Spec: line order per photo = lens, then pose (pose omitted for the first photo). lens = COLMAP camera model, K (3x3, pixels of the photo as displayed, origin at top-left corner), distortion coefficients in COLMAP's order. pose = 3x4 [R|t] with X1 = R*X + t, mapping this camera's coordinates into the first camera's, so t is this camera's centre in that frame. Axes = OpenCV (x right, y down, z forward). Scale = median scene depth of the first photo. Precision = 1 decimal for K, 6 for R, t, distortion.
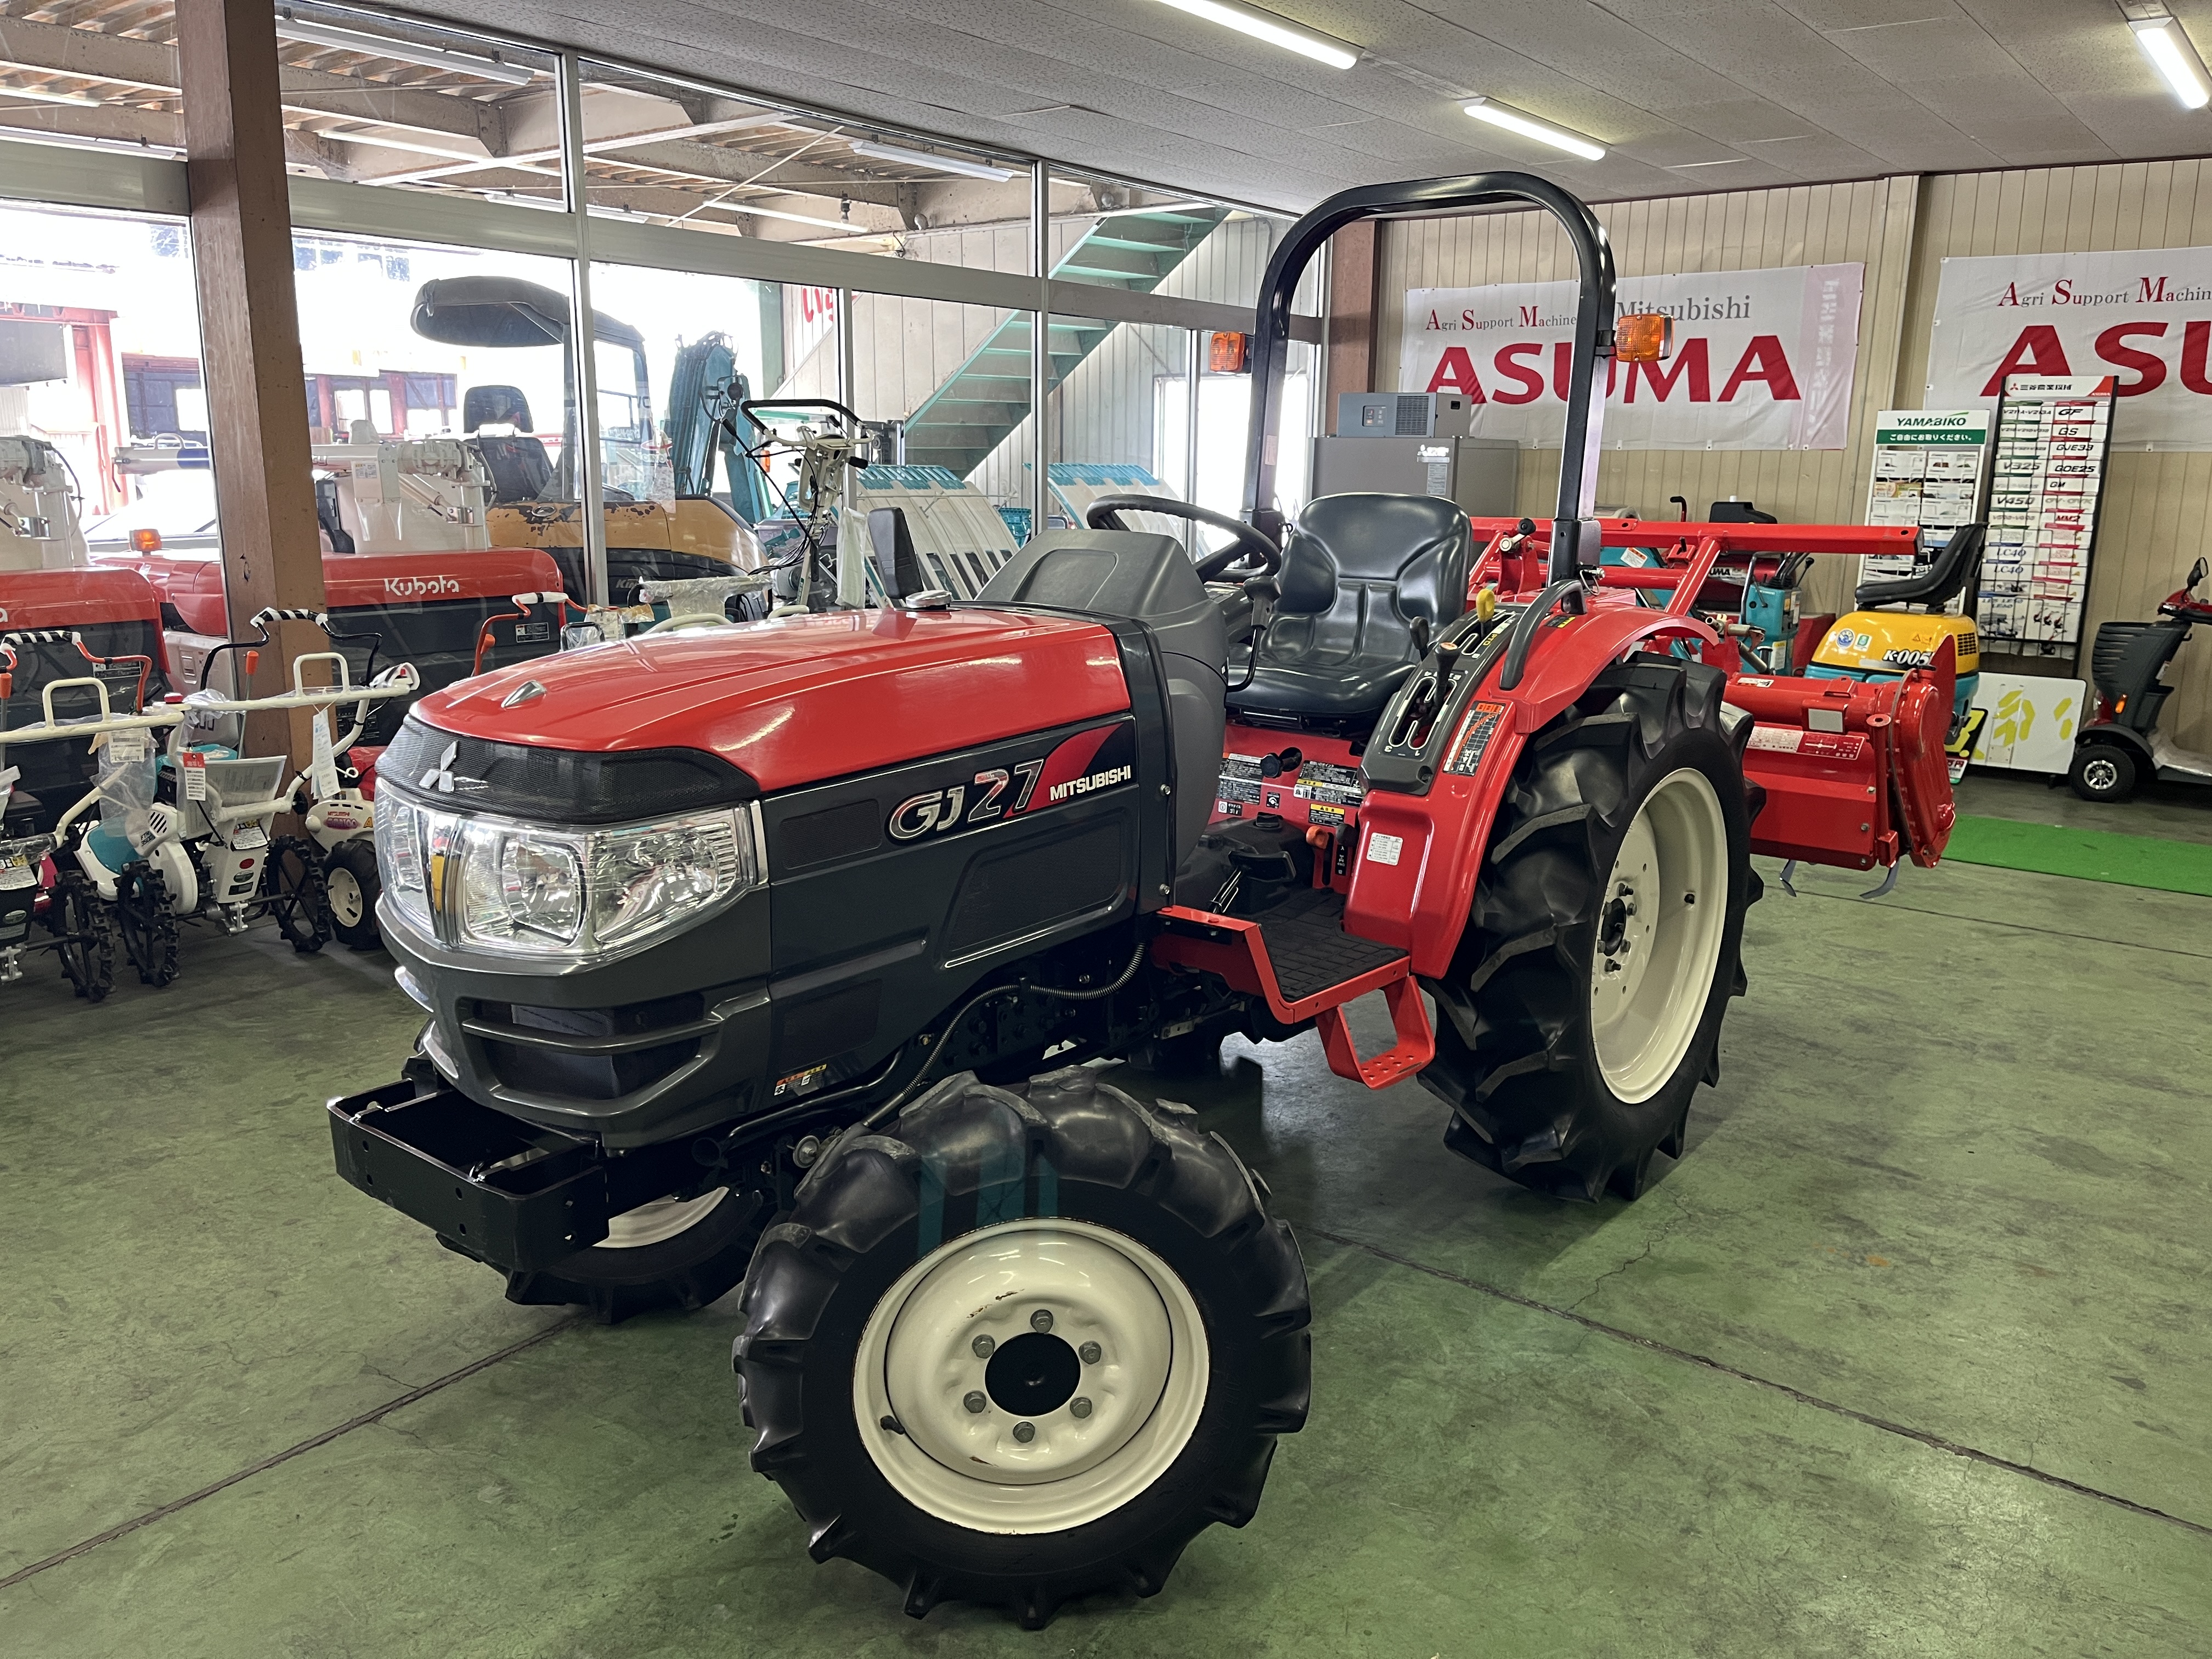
lens RADIAL K [[1678.0, 0, 1106.4], [0, 1678.0, 795.1], [0, 0, 1]] dist [0.086190, -0.107671]
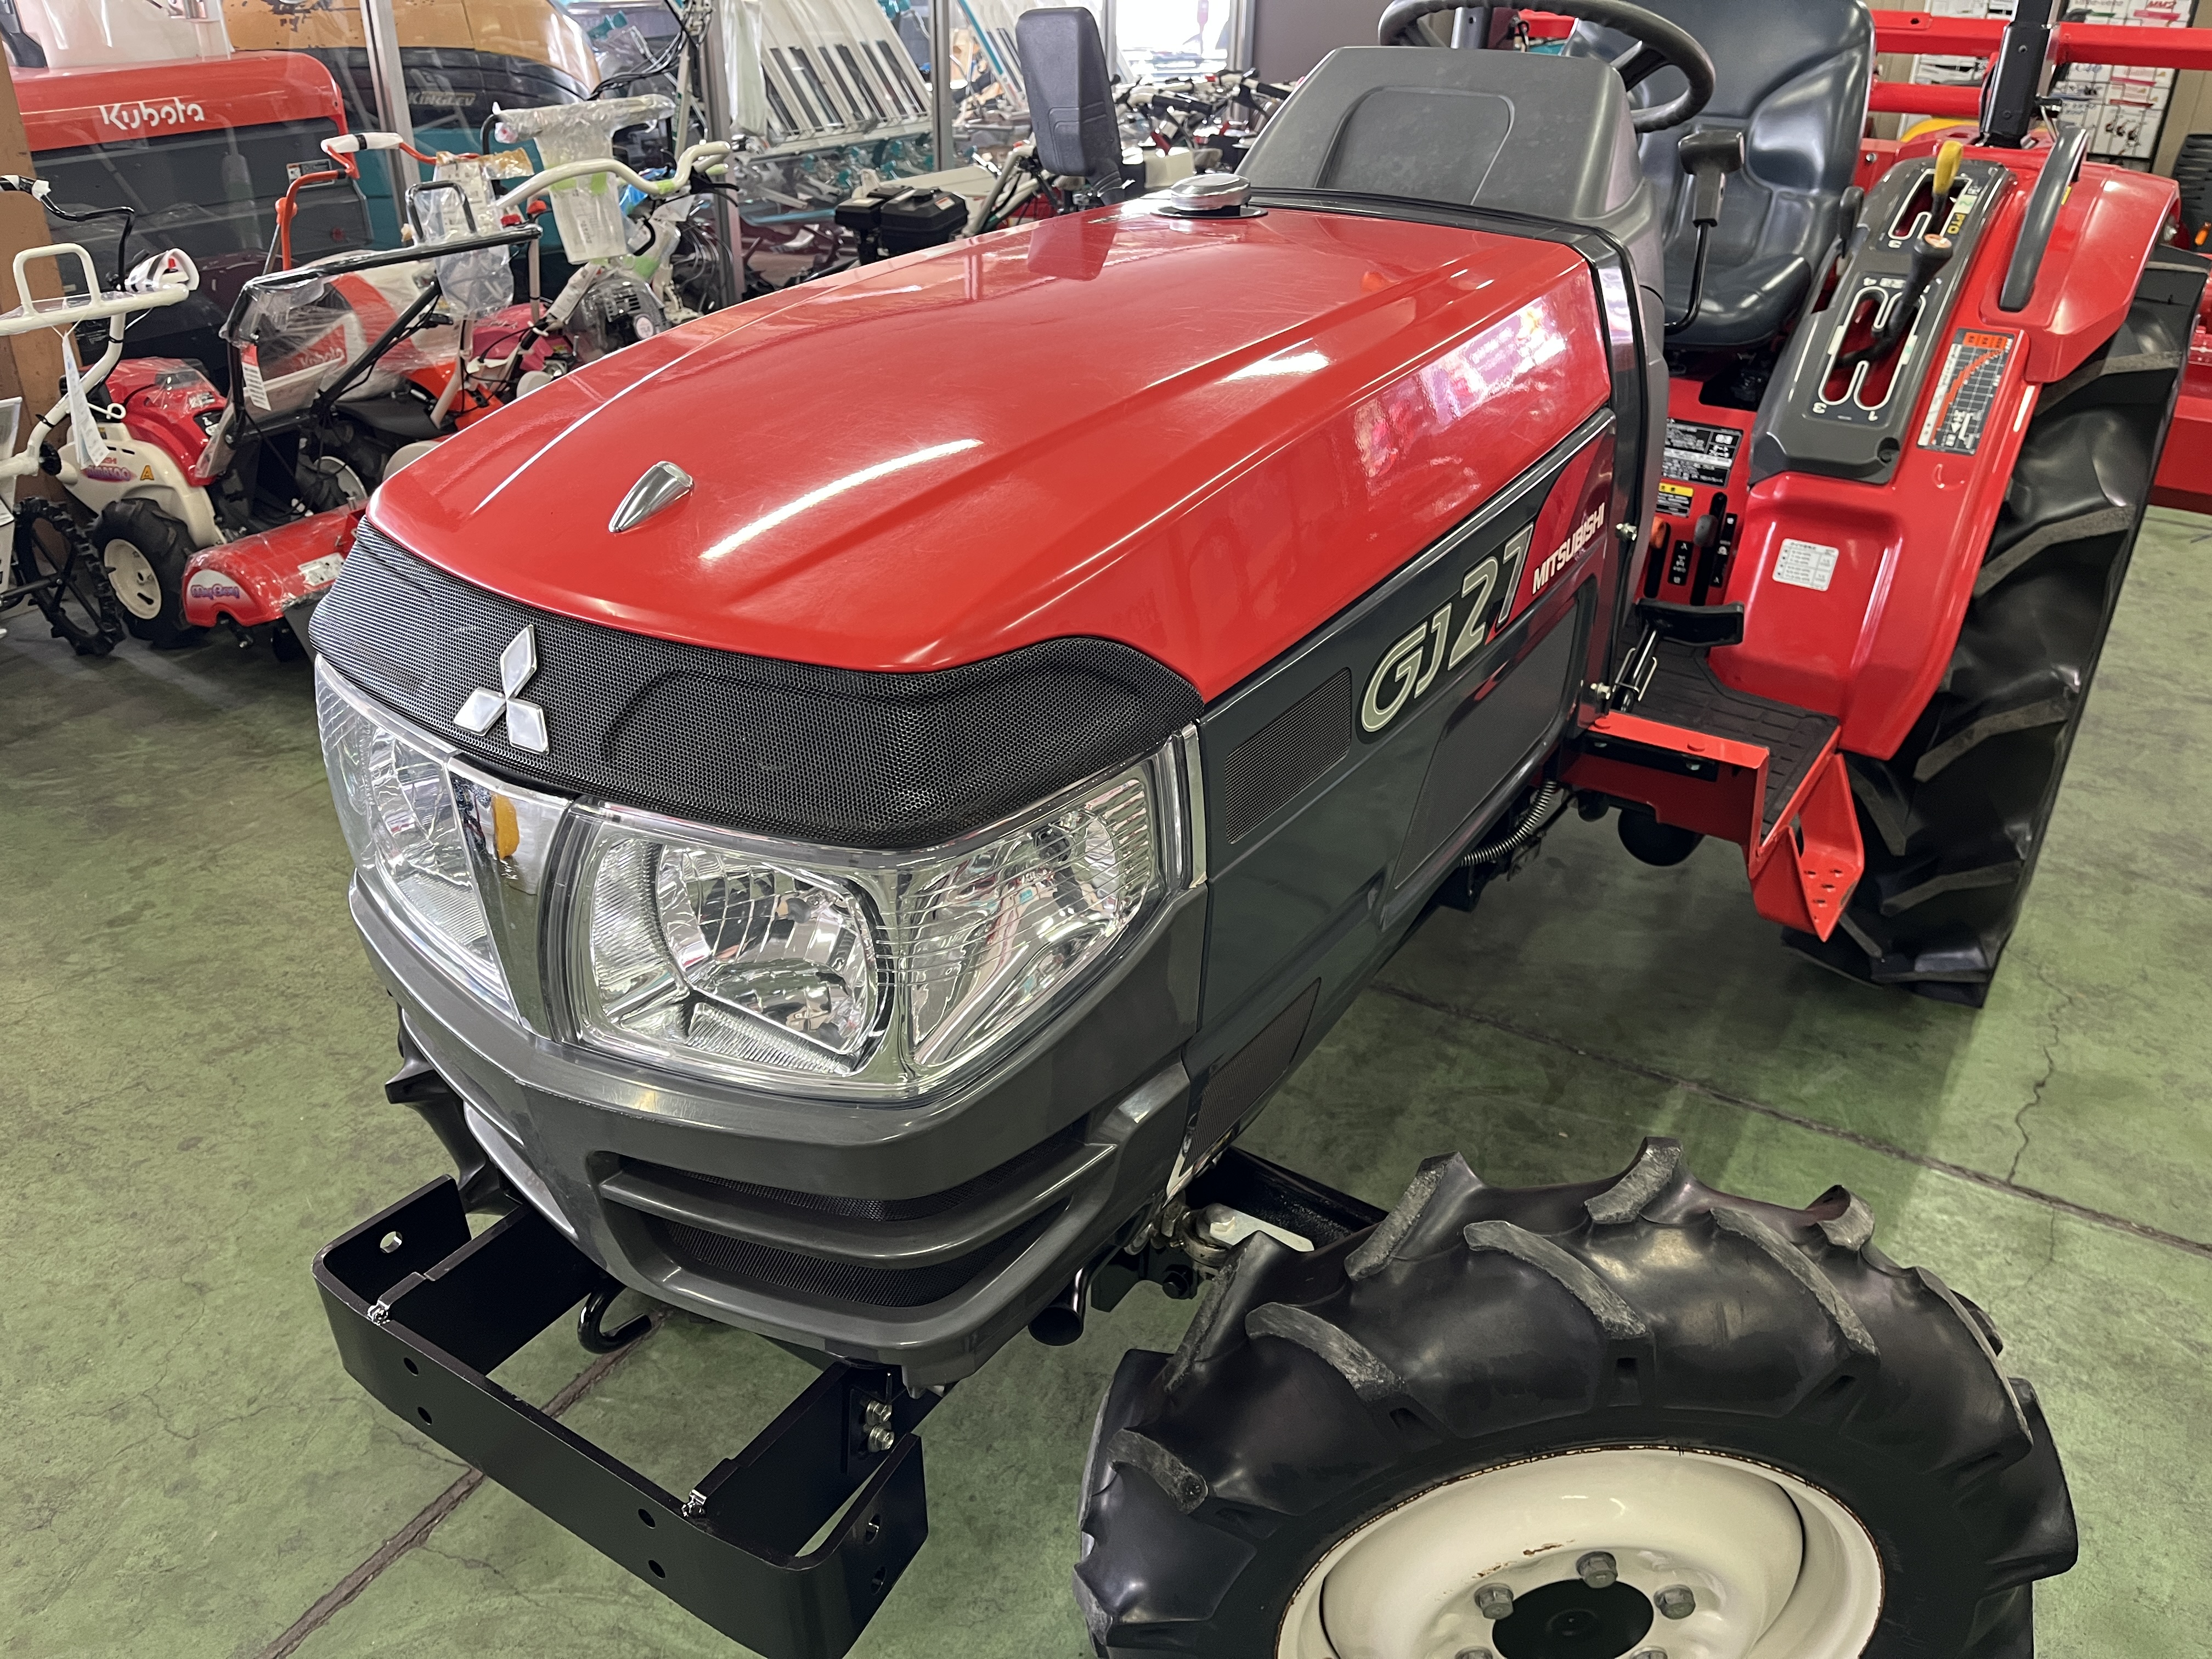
lens RADIAL K [[1698.3, 0, 1106.3], [0, 1698.3, 821.2], [0, 0, 1]] dist [0.082348, -0.124553]
pose [[0.993053, -0.053776, 0.104658, -0.177349], [0.021659, 0.957796, 0.286632, -0.067731], [-0.115655, -0.282374, 0.952307, 0.333927]]
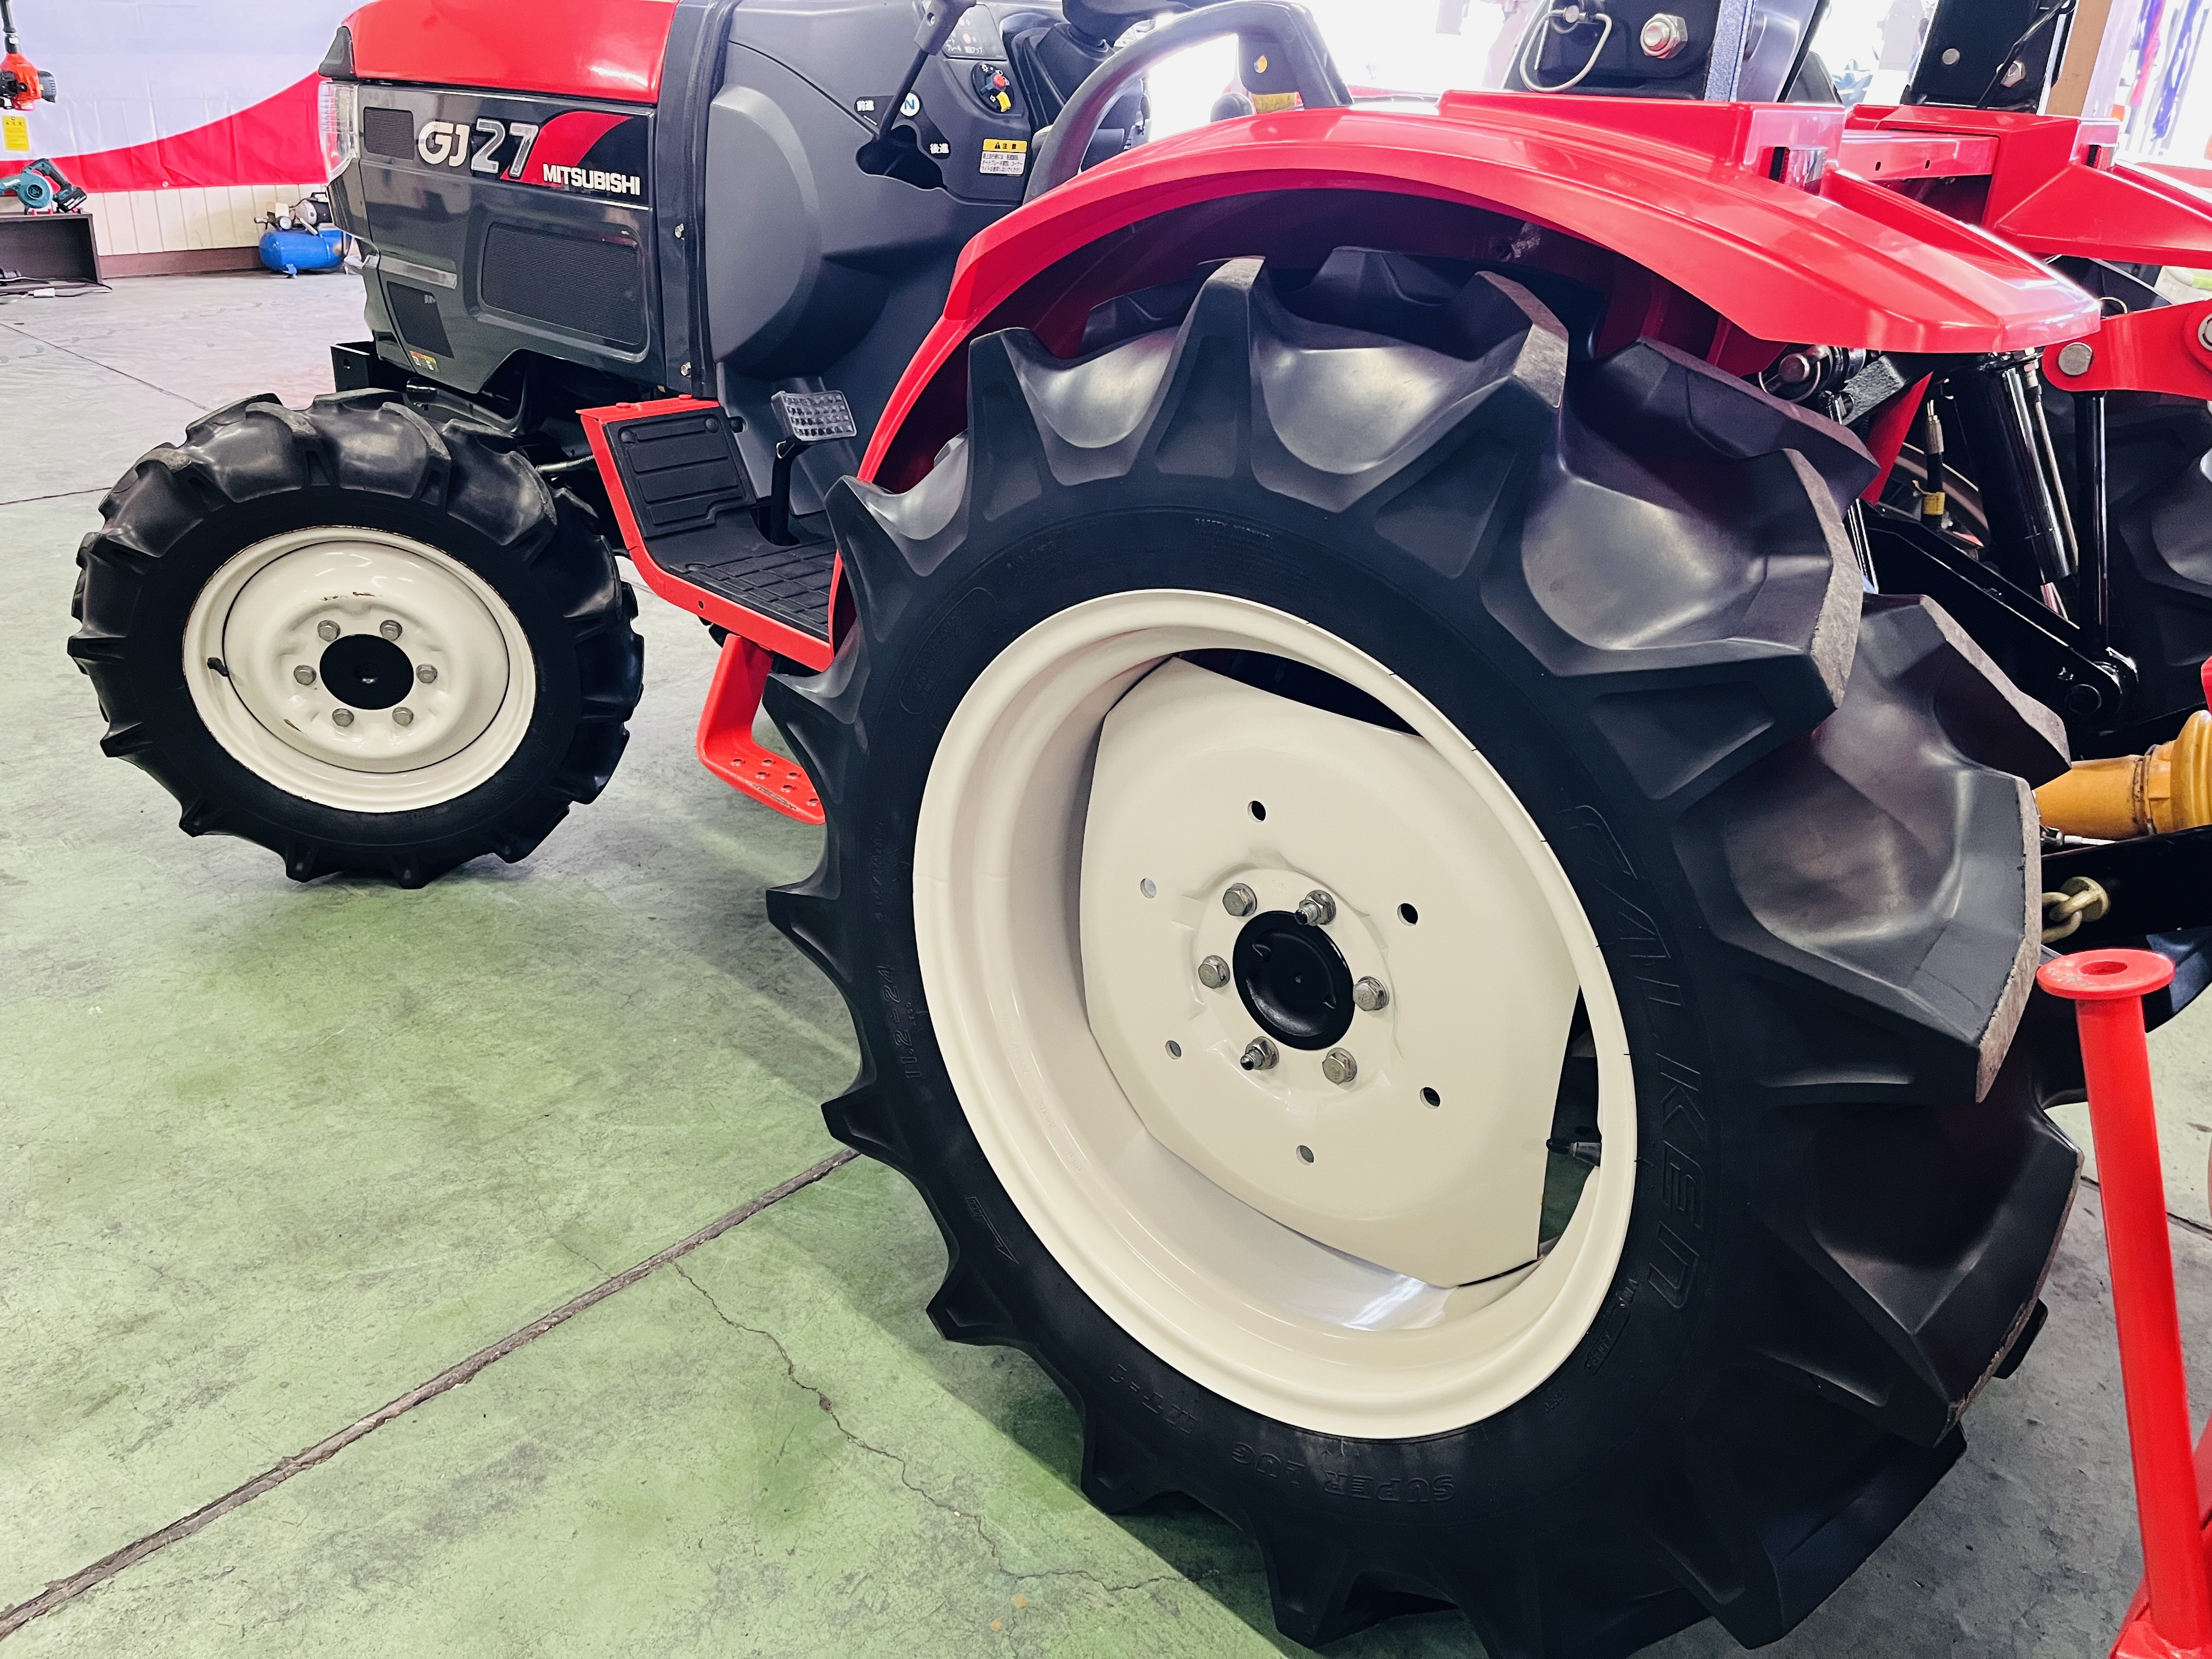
lens RADIAL K [[1642.7, 0, 1123.4], [0, 1642.7, 860.1], [0, 0, 1]] dist [0.084030, -0.111736]
pose [[-0.046964, 0.437080, -0.898196, 0.670887], [-0.265932, 0.861266, 0.433014, -0.111679], [0.962847, 0.259195, 0.075785, 0.976336]]
